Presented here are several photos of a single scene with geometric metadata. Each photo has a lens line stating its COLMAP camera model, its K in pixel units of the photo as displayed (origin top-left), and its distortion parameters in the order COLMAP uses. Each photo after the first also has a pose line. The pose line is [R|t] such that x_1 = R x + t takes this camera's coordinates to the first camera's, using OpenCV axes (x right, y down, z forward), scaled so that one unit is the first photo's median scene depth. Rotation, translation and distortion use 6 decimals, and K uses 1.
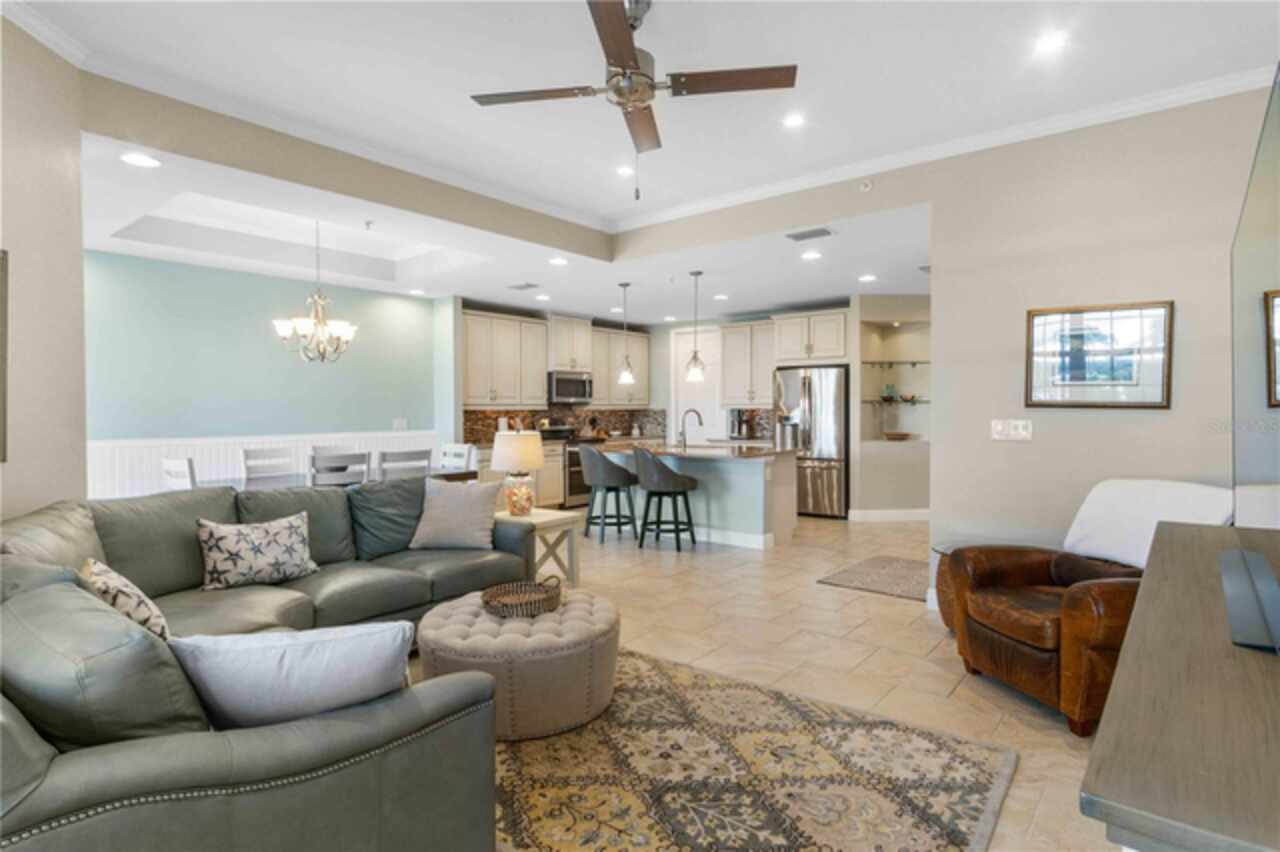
lens RADIAL K [[676.8, 0, 640.2], [0, 676.8, 415.7], [0, 0, 1]] dist [0.012985, -0.002563]
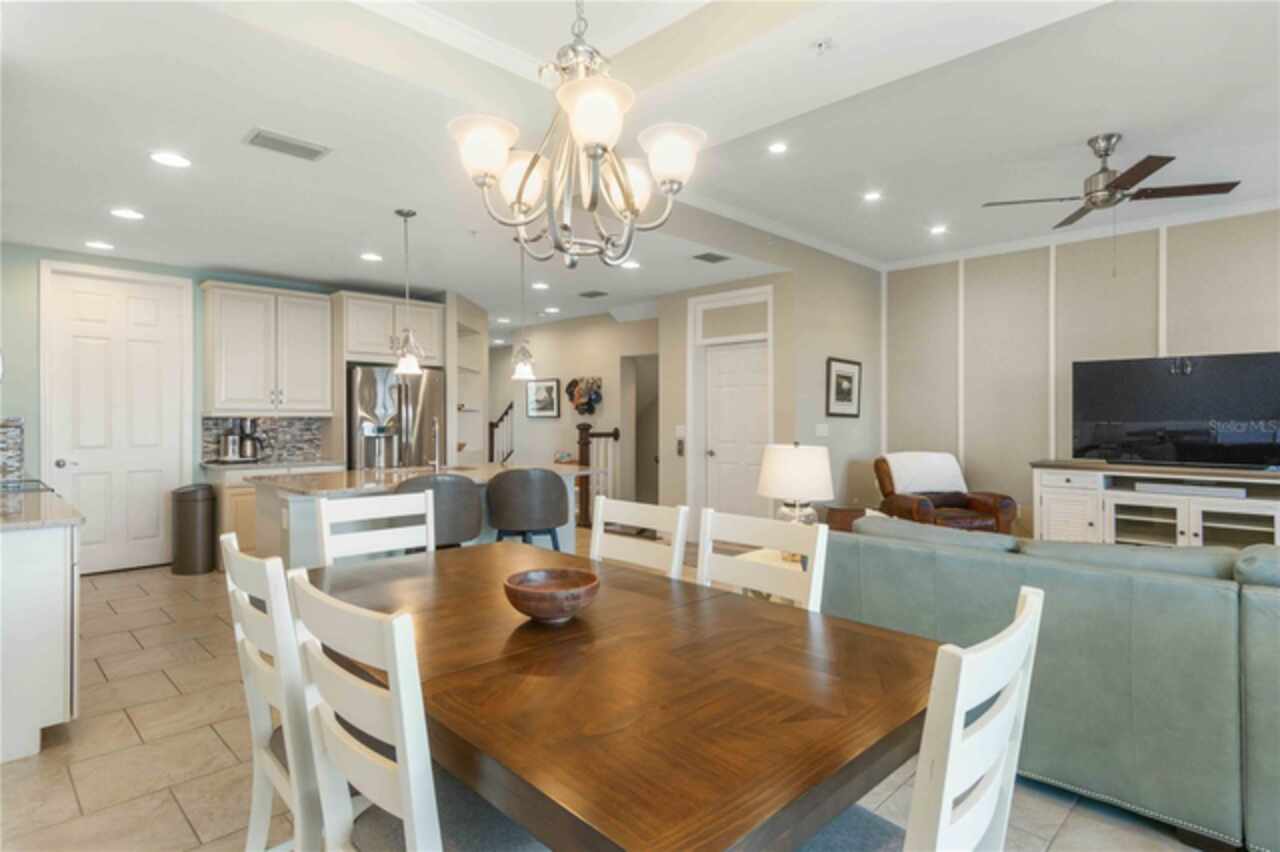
lens RADIAL K [[676.8, 0, 639.2], [0, 676.8, 414.5], [0, 0, 1]] dist [0.012985, -0.002563]
pose [[0.098602, 0.010435, 0.995072, -1.561267], [0.010424, 0.999879, -0.011518, -0.003234], [-0.995072, 0.011509, 0.098481, 1.856699]]
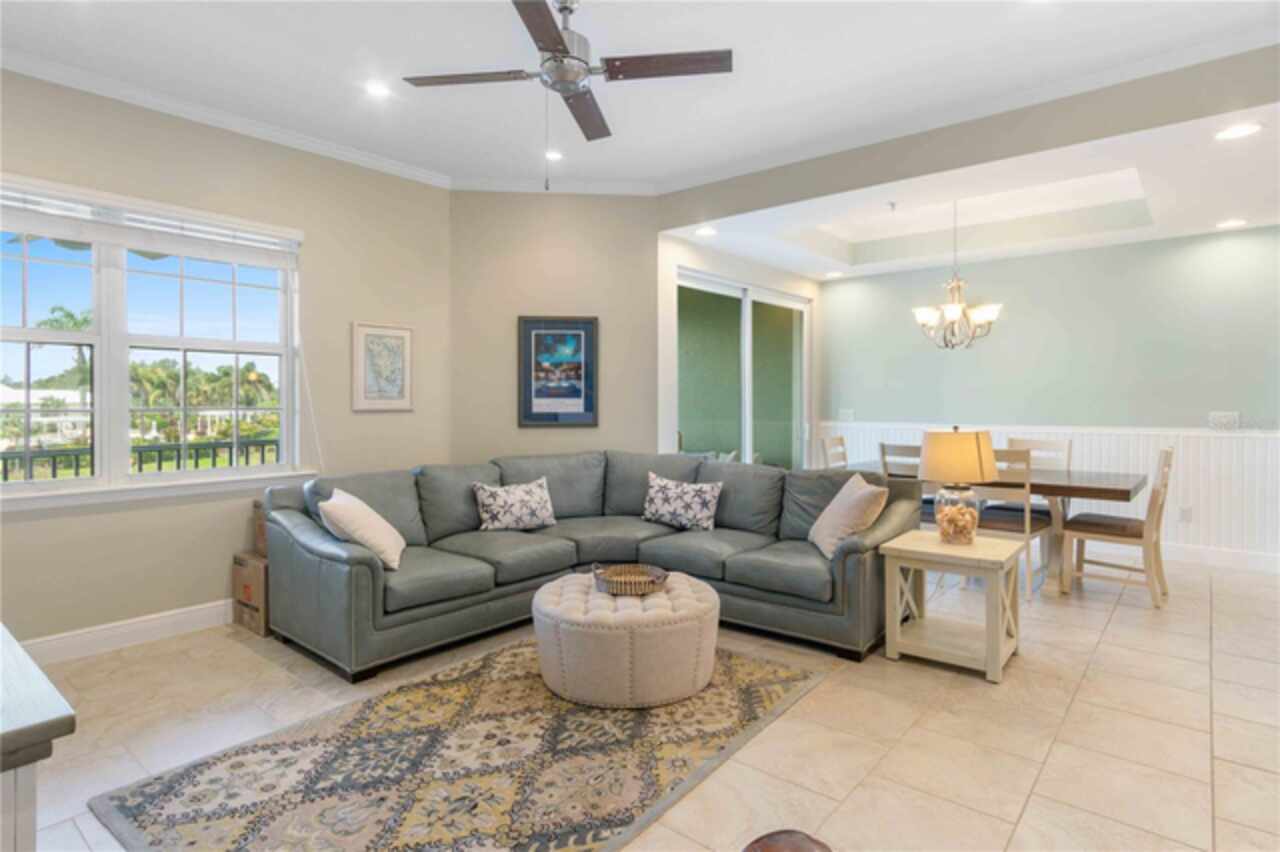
lens RADIAL K [[676.8, 0, 634.6], [0, 676.8, 406.5], [0, 0, 1]] dist [0.012985, -0.002563]
pose [[-0.018524, 0.011471, -0.999763, 0.962601], [-0.008718, 0.999894, 0.011634, -0.012161], [0.999790, 0.008932, -0.018423, 1.123719]]
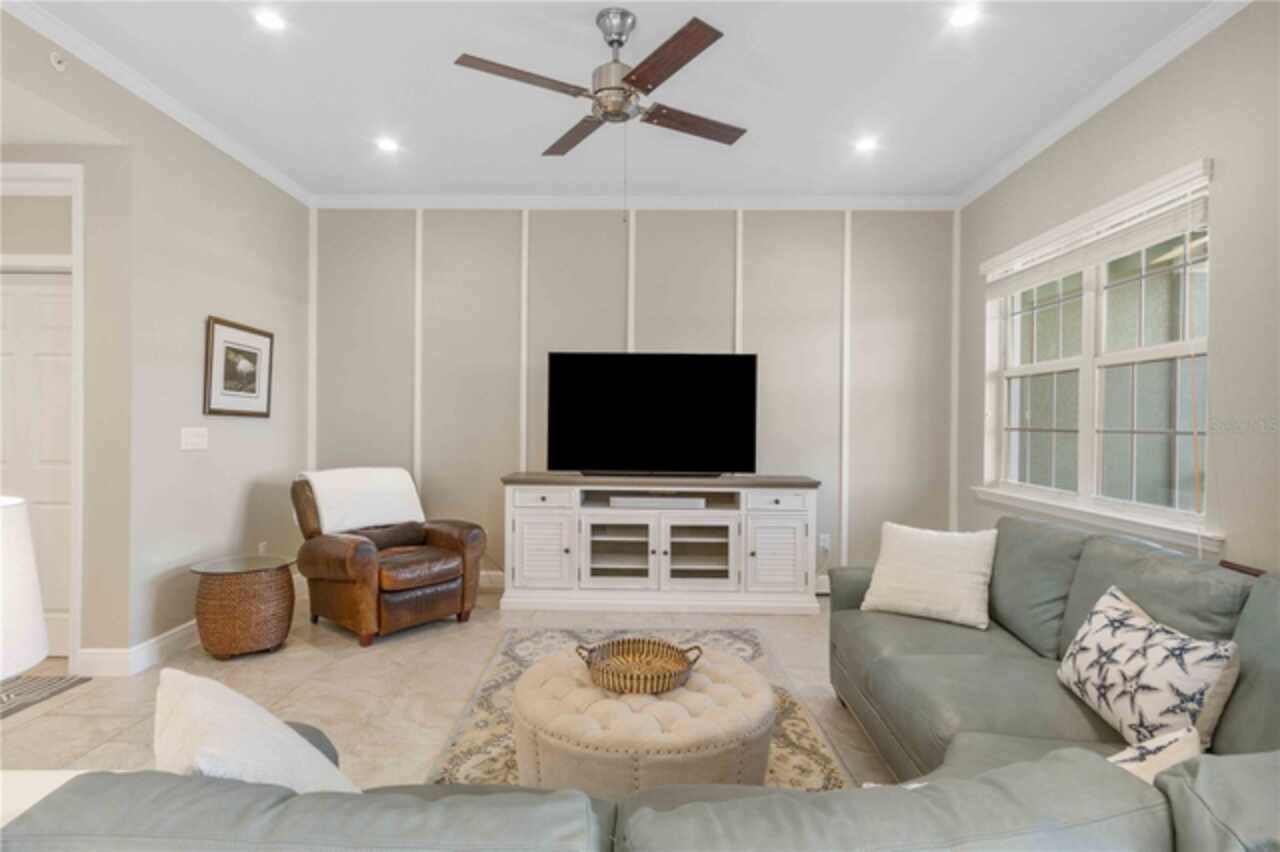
lens RADIAL K [[676.8, 0, 643.9], [0, 676.8, 430.0], [0, 0, 1]] dist [0.012985, -0.002563]
pose [[-0.618973, -0.007482, 0.785376, -0.839802], [0.002315, 0.999933, 0.011350, 0.000874], [-0.785409, 0.008843, -0.618914, 1.601255]]
